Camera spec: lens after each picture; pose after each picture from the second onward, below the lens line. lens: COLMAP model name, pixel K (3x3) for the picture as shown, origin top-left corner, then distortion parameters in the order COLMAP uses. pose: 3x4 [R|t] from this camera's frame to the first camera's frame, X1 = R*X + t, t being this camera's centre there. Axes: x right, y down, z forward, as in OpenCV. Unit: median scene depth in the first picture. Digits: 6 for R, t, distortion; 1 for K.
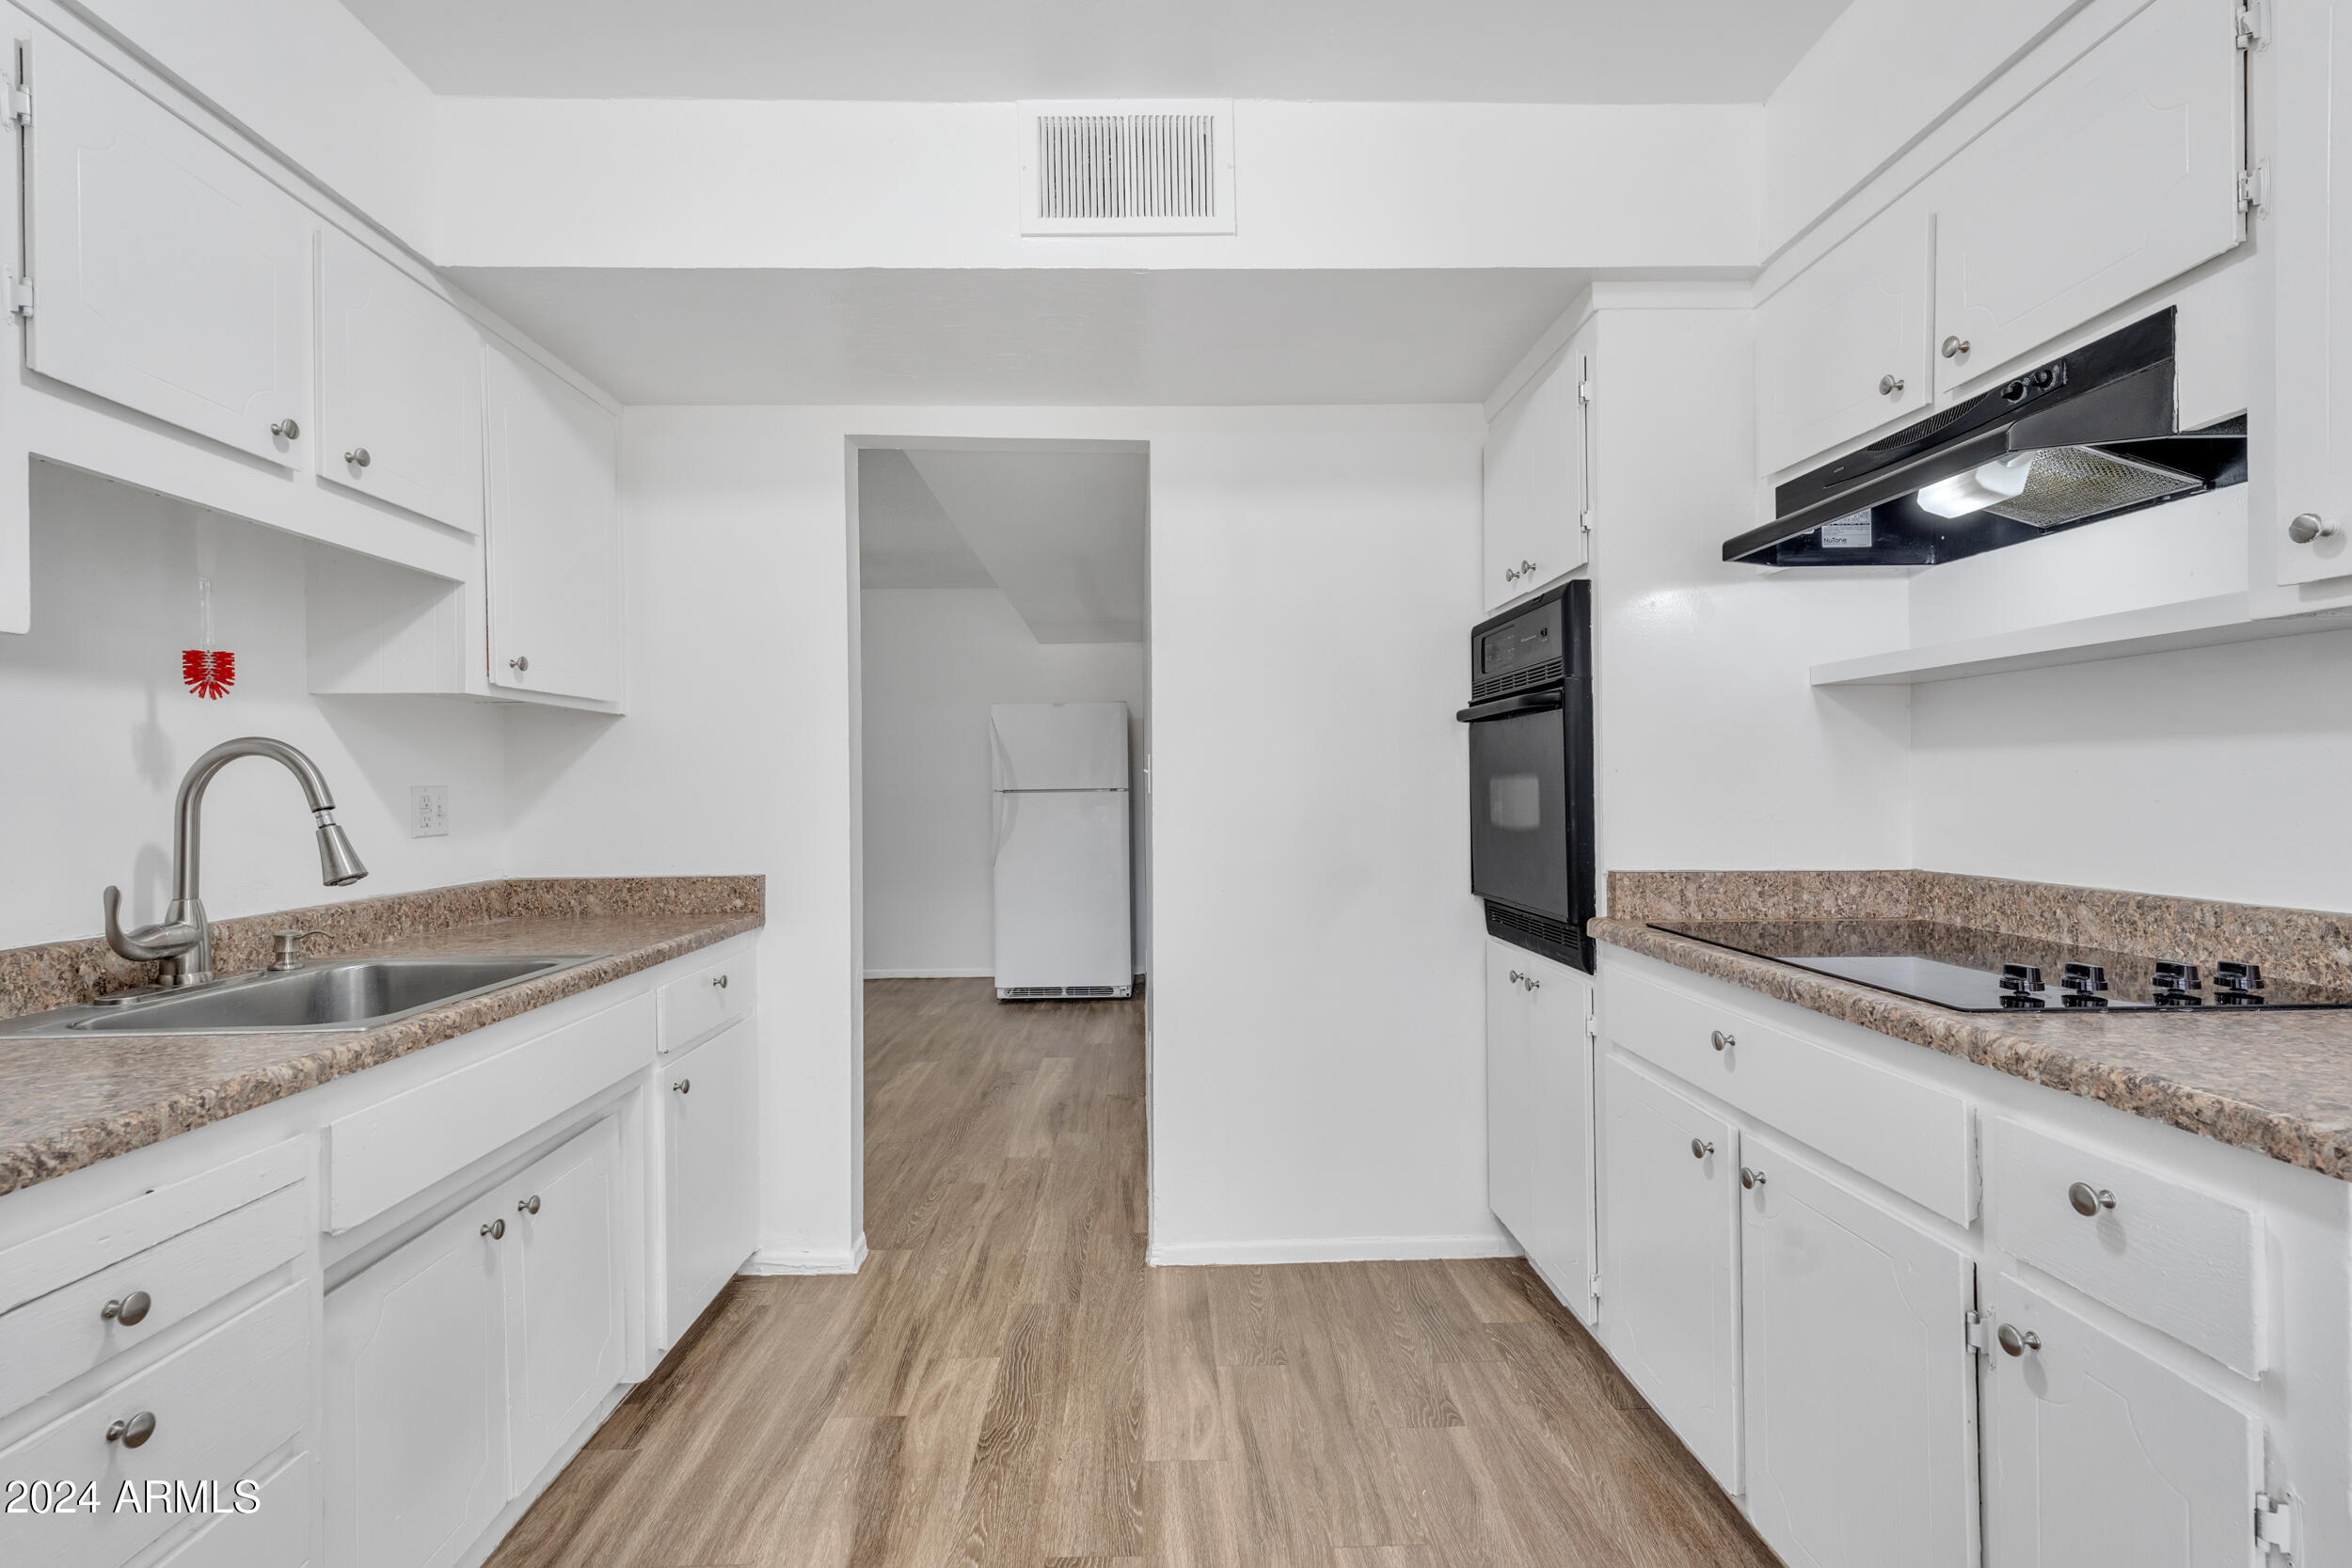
lens RADIAL K [[1048.8, 0, 1162.8], [0, 1048.8, 804.2], [0, 0, 1]] dist [0.000088, -0.000686]
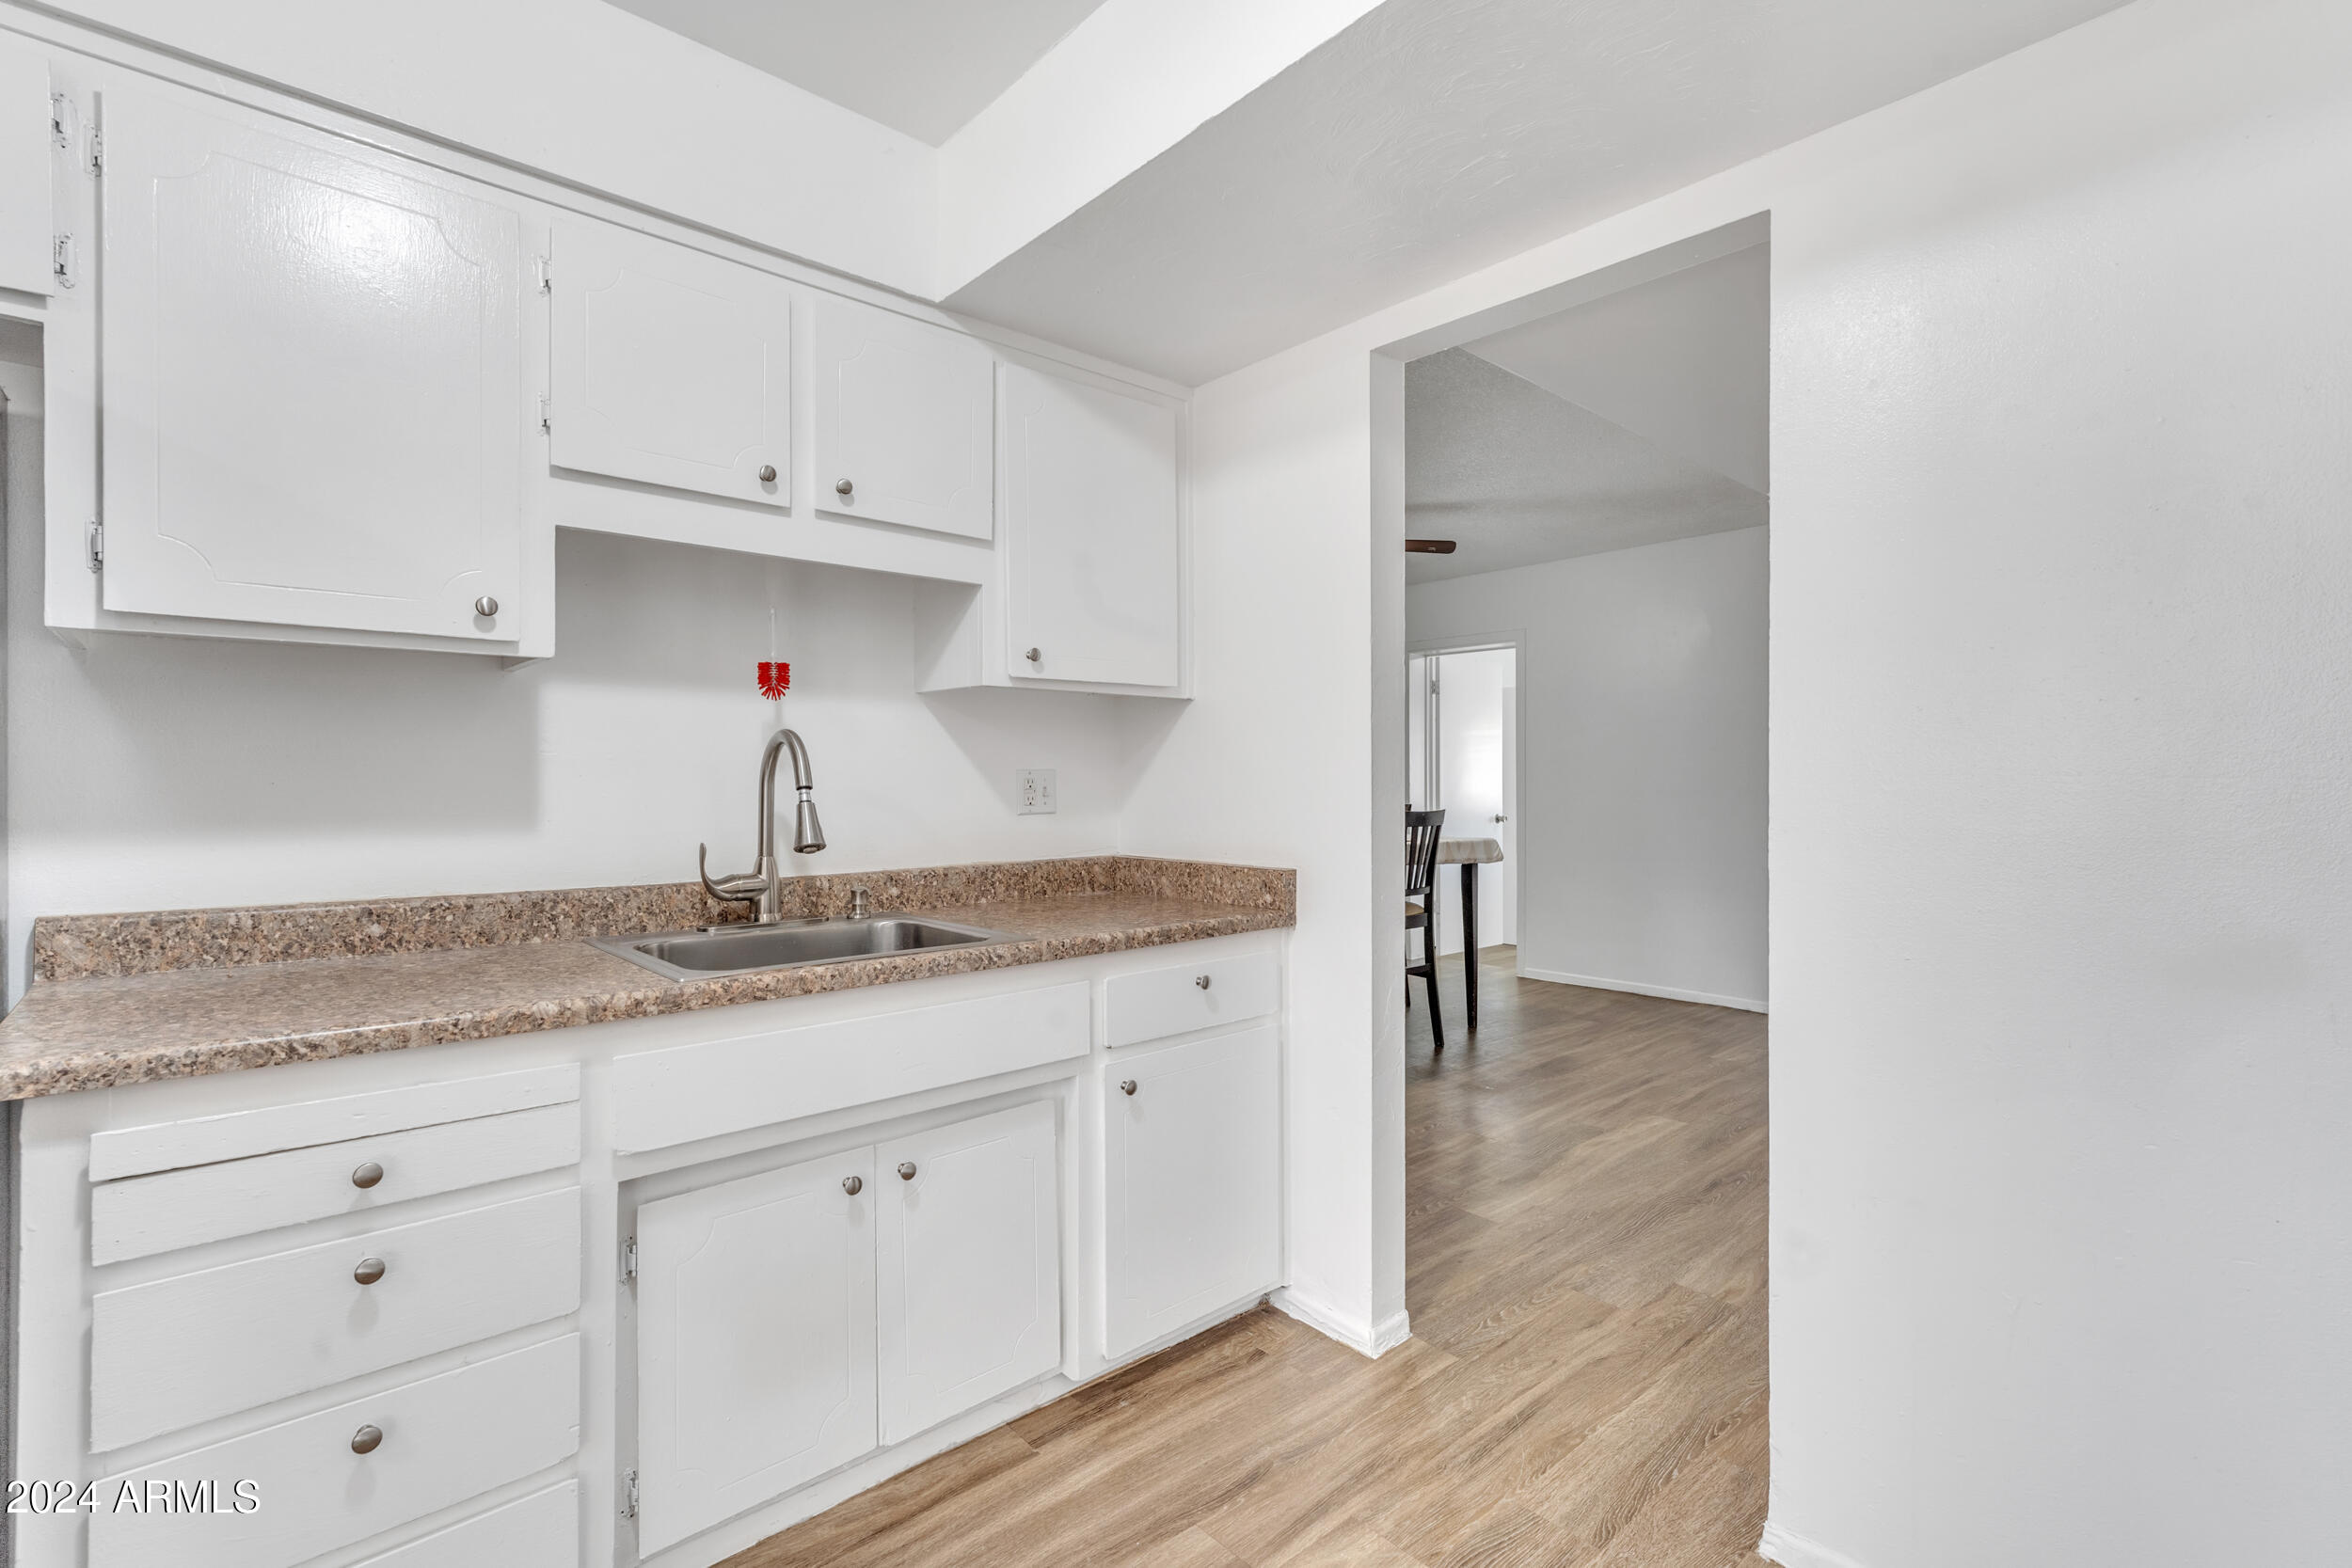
lens RADIAL K [[1046.7, 0, 1176.0], [0, 1046.7, 784.0], [0, 0, 1]] dist [0.019690, -0.014666]
pose [[0.646923, 0.014555, -0.762416, 0.299043], [-0.018143, 0.999829, 0.003692, -0.009784], [0.762339, 0.011444, 0.647076, 0.429984]]
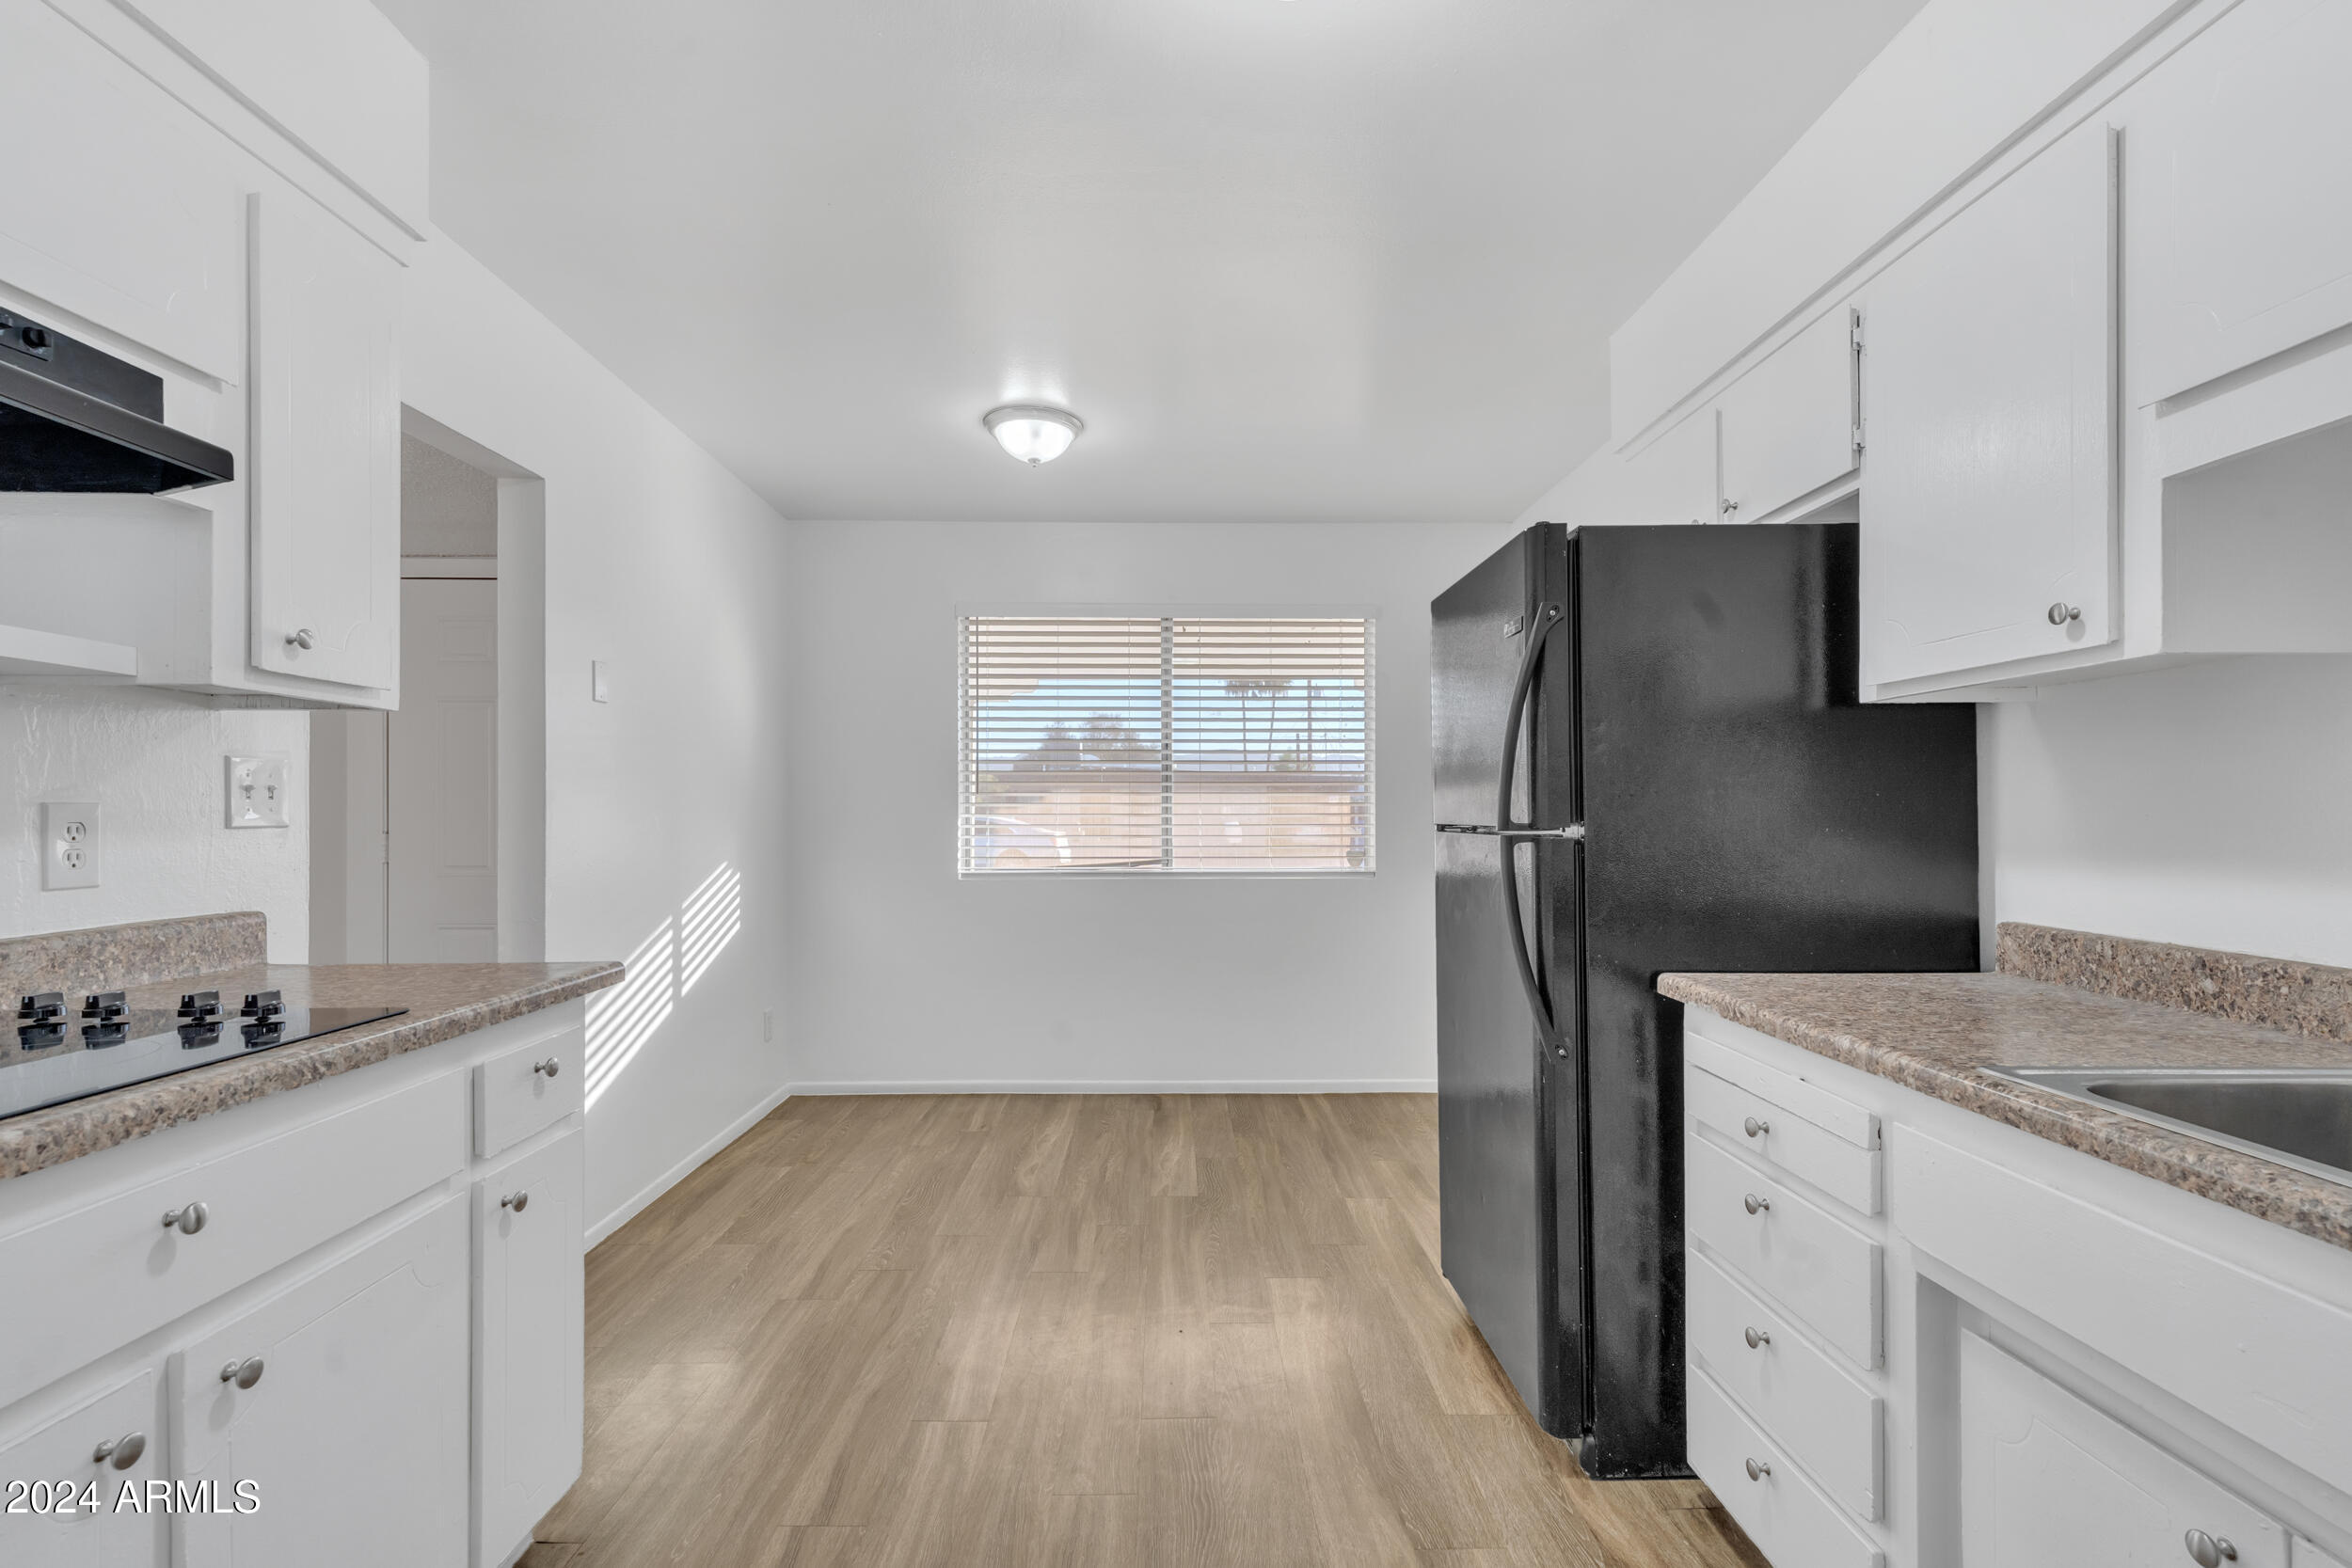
lens RADIAL K [[1048.8, 0, 1162.8], [0, 1048.8, 804.2], [0, 0, 1]] dist [0.000088, -0.000686]
pose [[-0.999883, 0.011393, 0.010238, -0.047781], [0.011463, 0.999911, 0.006802, -0.016647], [-0.010160, 0.006919, -0.999924, 1.229646]]
